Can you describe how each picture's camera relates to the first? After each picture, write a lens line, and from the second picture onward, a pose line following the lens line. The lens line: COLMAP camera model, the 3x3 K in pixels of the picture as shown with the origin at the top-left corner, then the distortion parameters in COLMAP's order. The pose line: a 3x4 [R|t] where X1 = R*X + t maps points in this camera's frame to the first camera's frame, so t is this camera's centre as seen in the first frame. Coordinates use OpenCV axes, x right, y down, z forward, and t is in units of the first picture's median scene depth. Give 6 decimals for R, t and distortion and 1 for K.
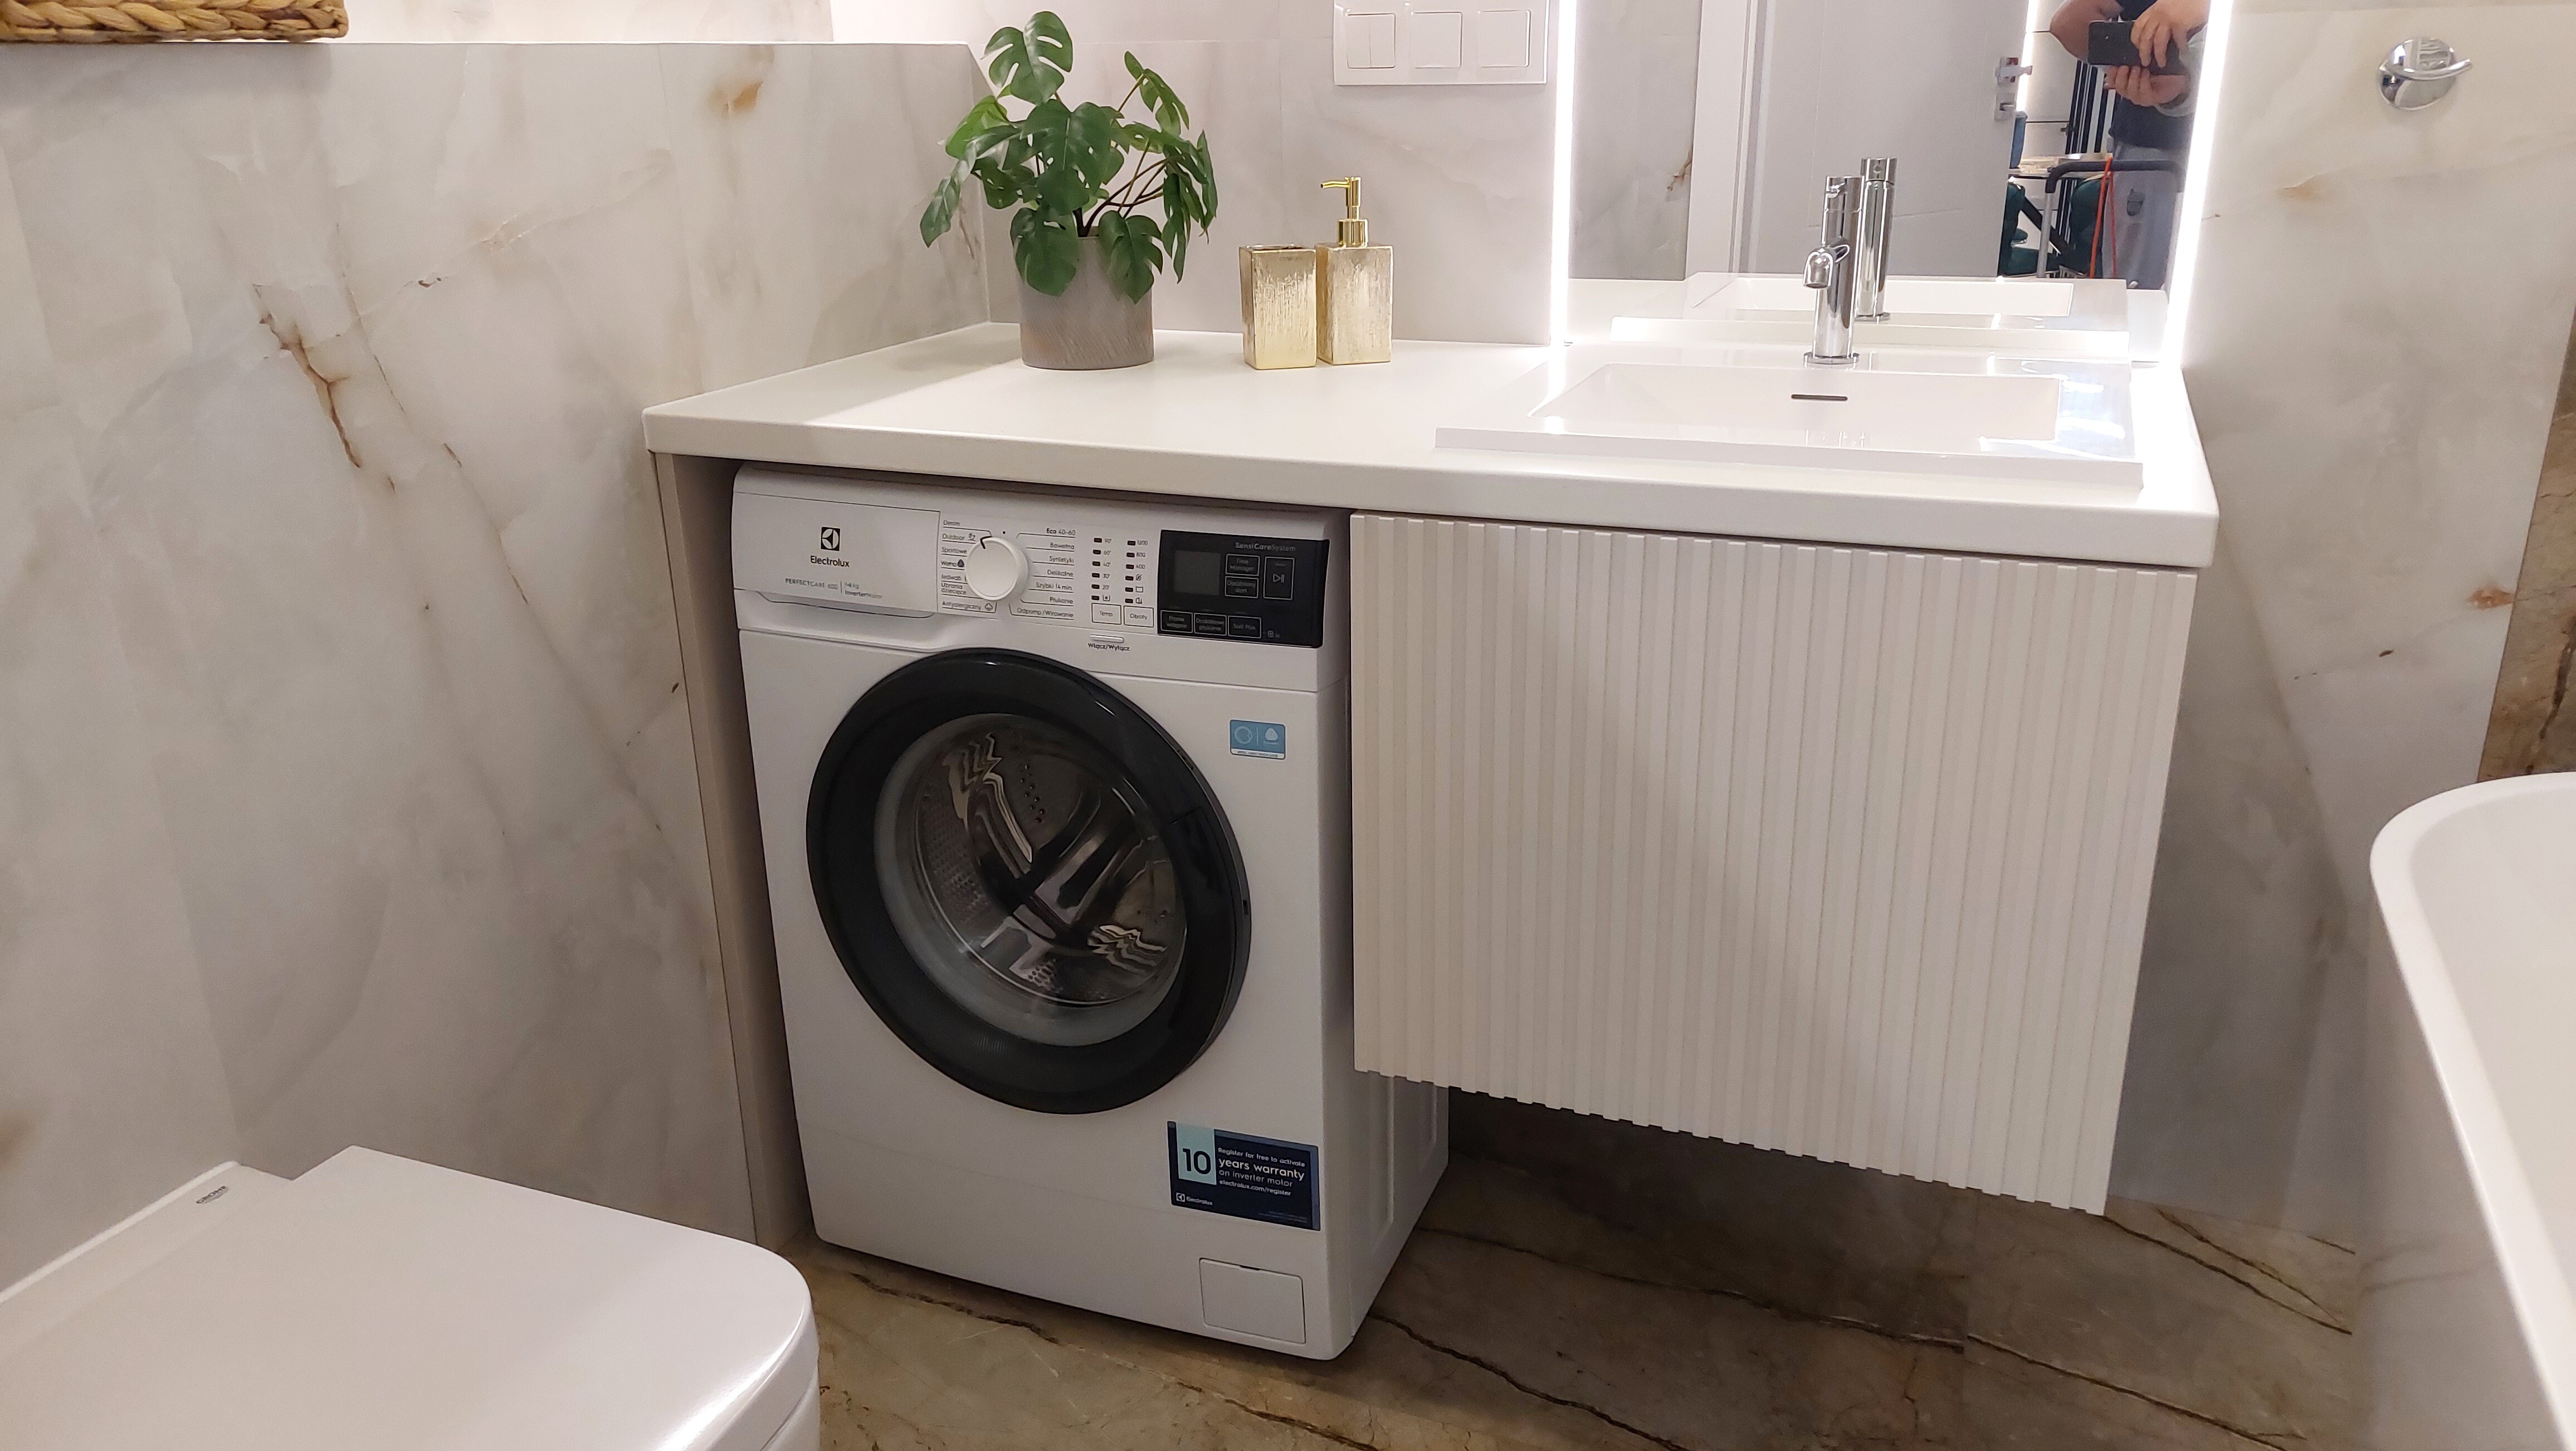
lens RADIAL K [[1879.3, 0, 1285.6], [0, 1879.3, 724.0], [0, 0, 1]] dist [0.063937, -0.059437]
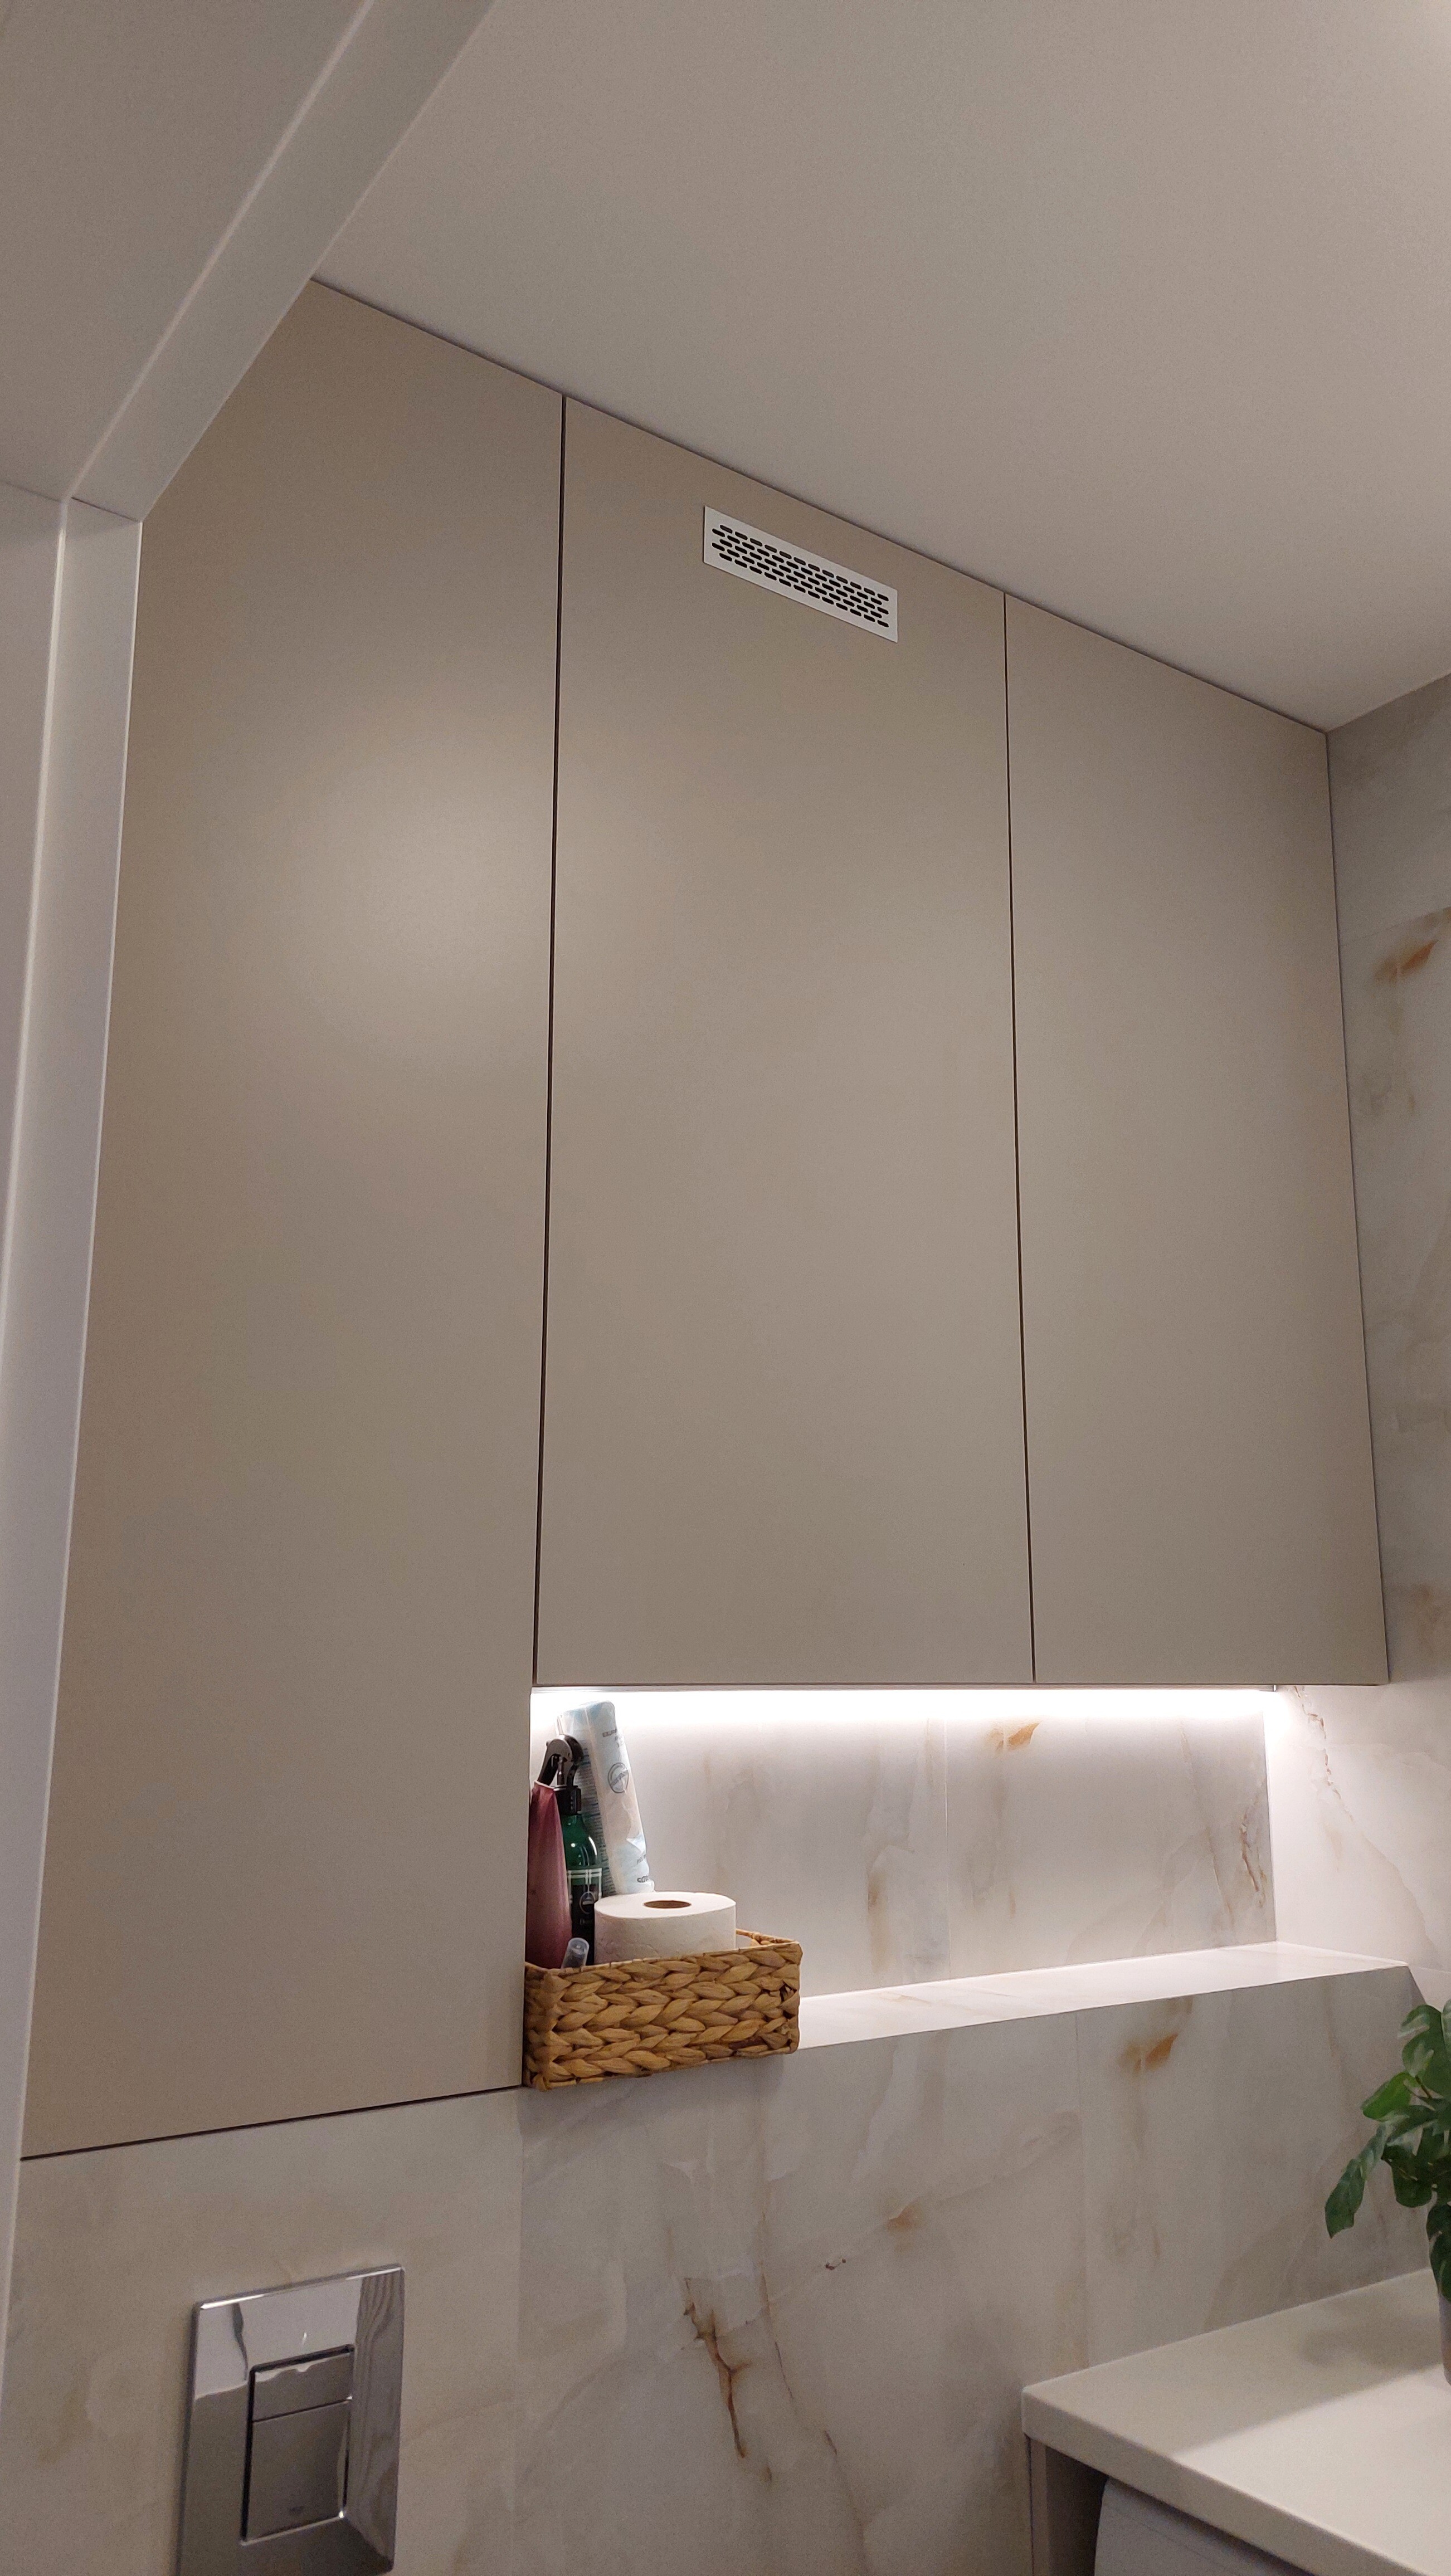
lens RADIAL K [[1879.3, 0, 721.8], [0, 1879.3, 1285.8], [0, 0, 1]] dist [0.063937, -0.059437]
pose [[0.842038, -0.082008, -0.533148, 0.131603], [-0.195545, 0.874739, -0.443389, -0.232161], [0.502727, 0.477605, 0.720527, -0.099054]]
